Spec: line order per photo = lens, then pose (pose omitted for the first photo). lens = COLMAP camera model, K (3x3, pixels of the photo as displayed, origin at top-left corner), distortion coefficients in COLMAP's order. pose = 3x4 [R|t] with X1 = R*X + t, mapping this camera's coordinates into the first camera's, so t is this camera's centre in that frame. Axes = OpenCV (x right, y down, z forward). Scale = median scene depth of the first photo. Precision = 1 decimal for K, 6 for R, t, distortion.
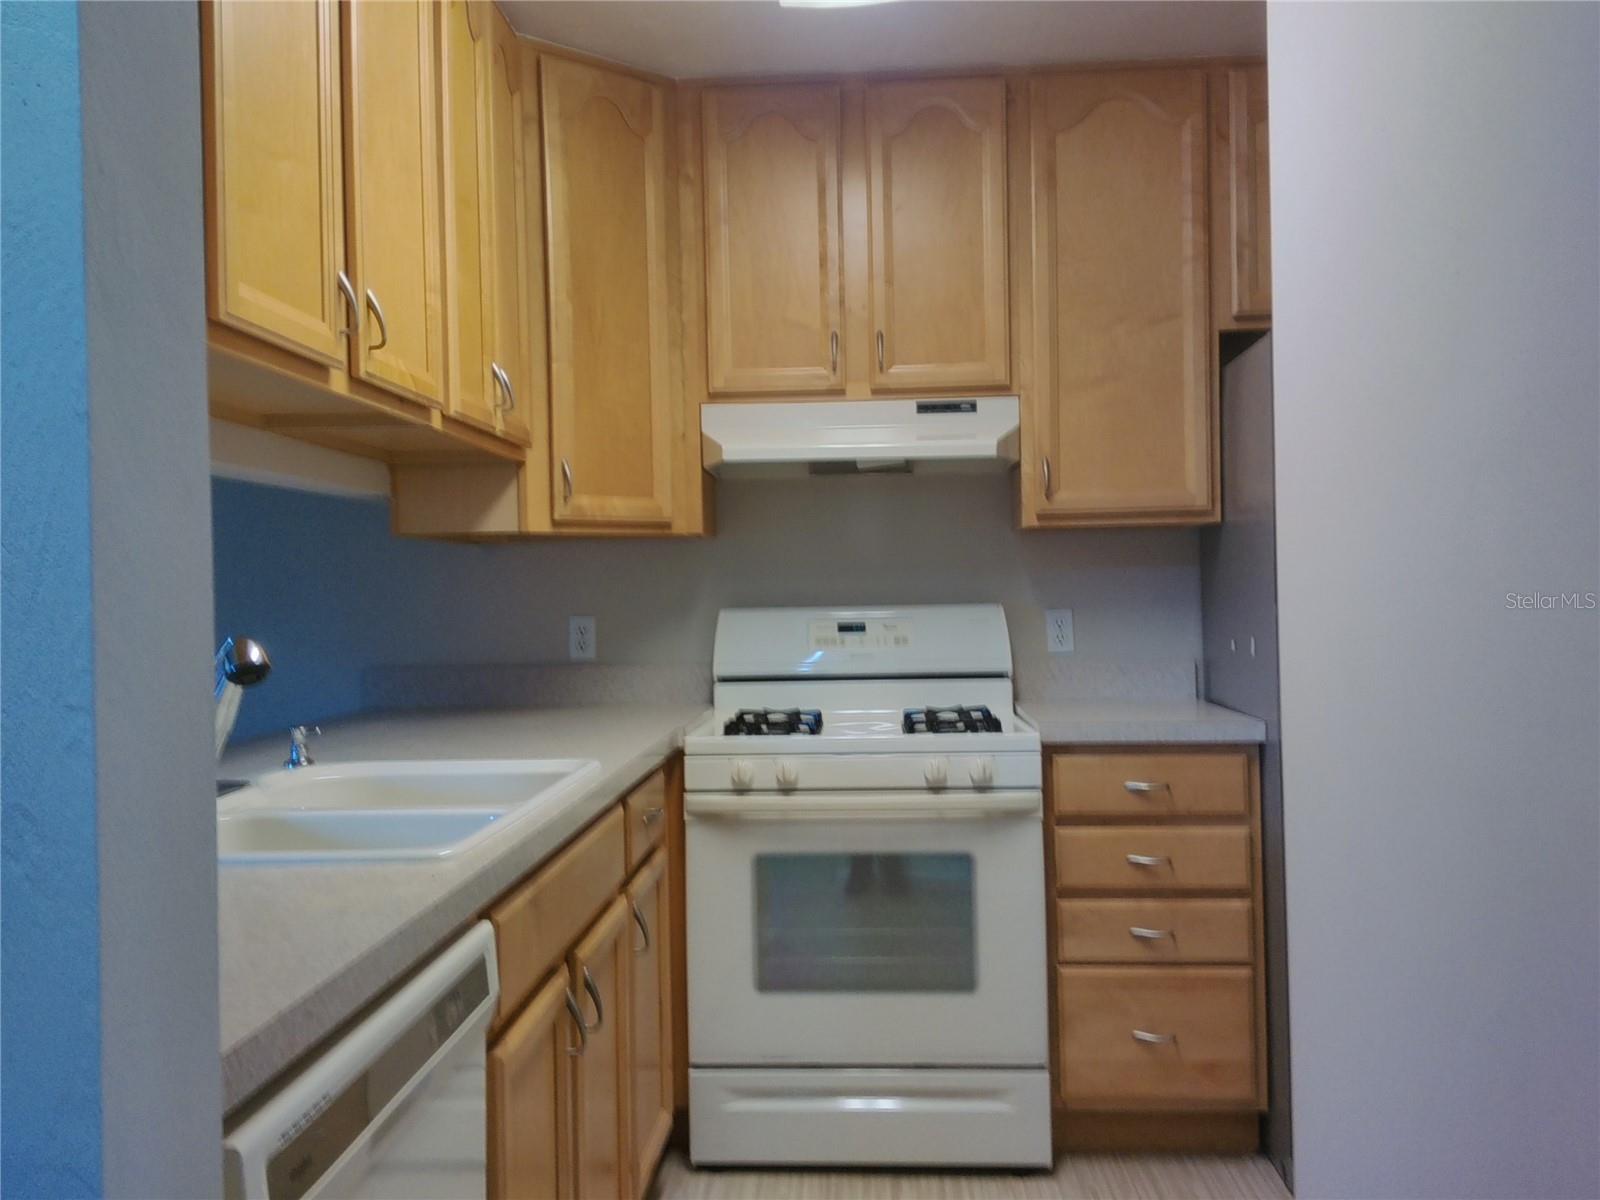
lens RADIAL K [[1385.3, 0, 799.3], [0, 1385.3, 600.3], [0, 0, 1]] dist [0.031247, -0.011391]
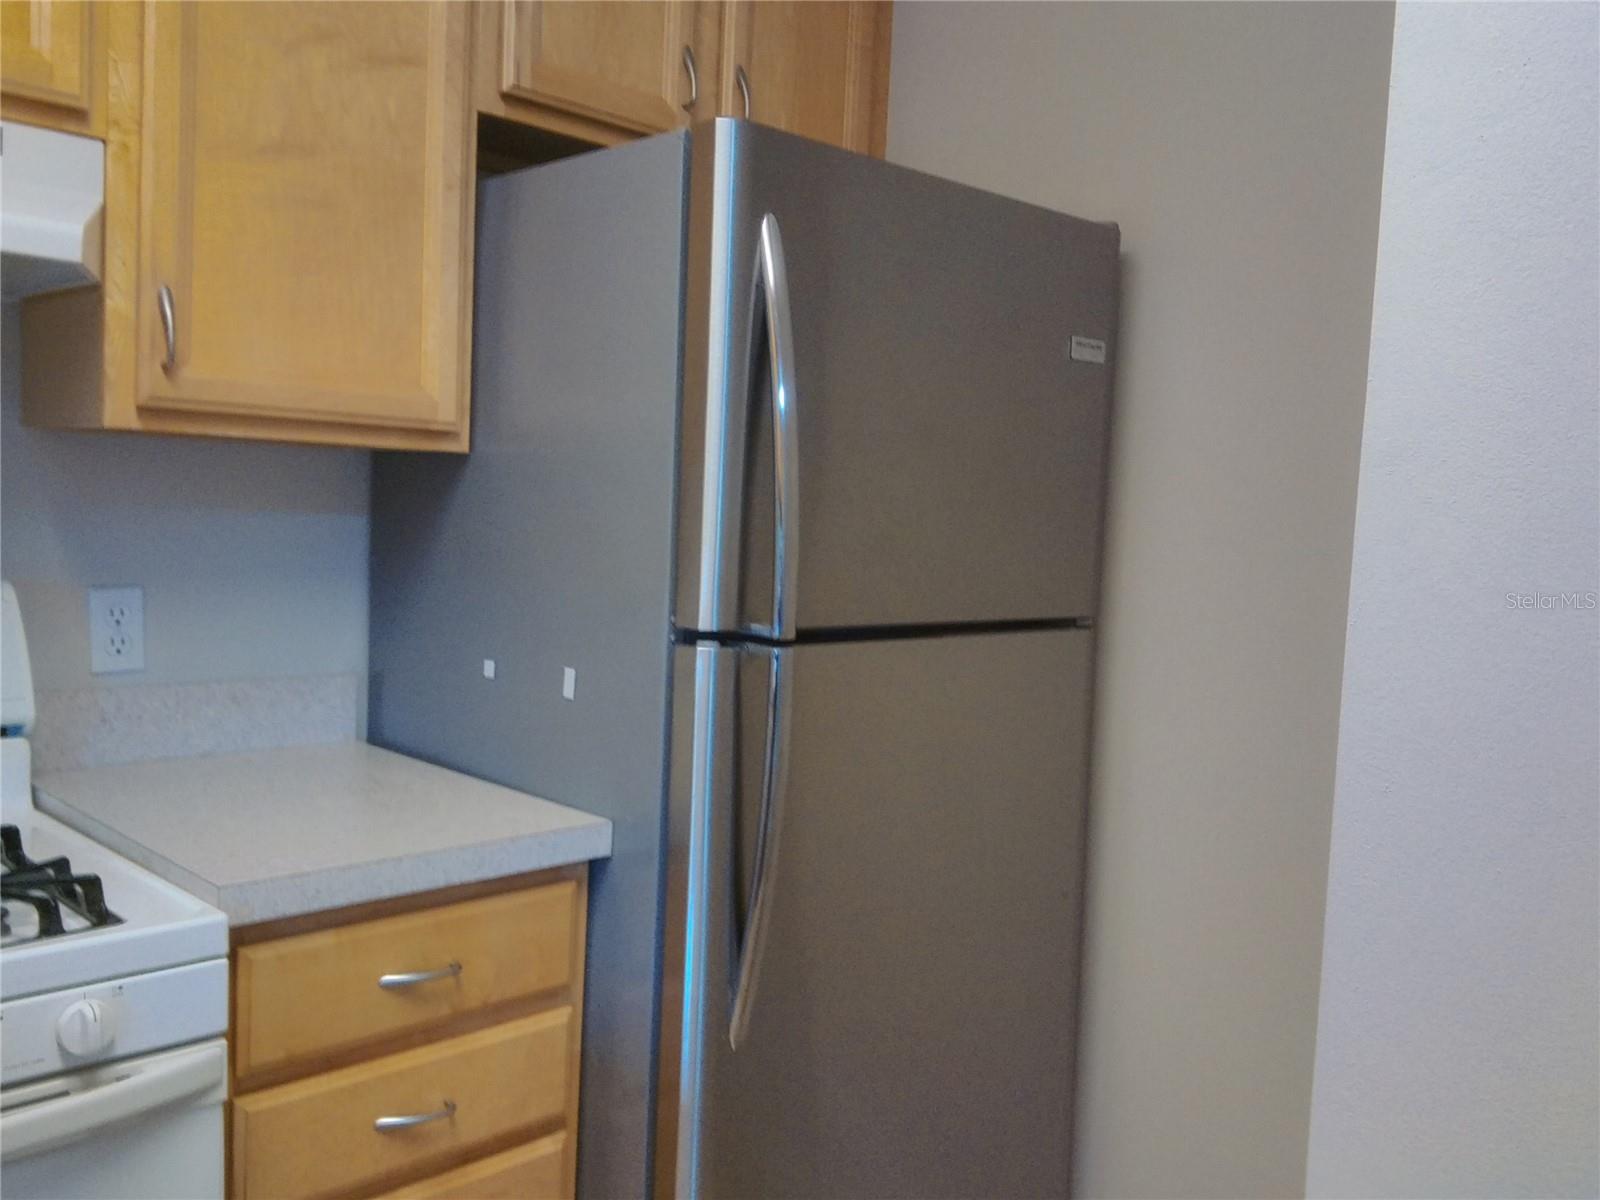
lens RADIAL K [[1385.3, 0, 793.8], [0, 1385.3, 602.4], [0, 0, 1]] dist [0.031247, -0.011391]
pose [[0.677687, 0.000395, 0.735351, -0.027208], [-0.053307, 0.997395, 0.048592, -0.029727], [-0.733416, -0.072129, 0.675942, 0.511791]]
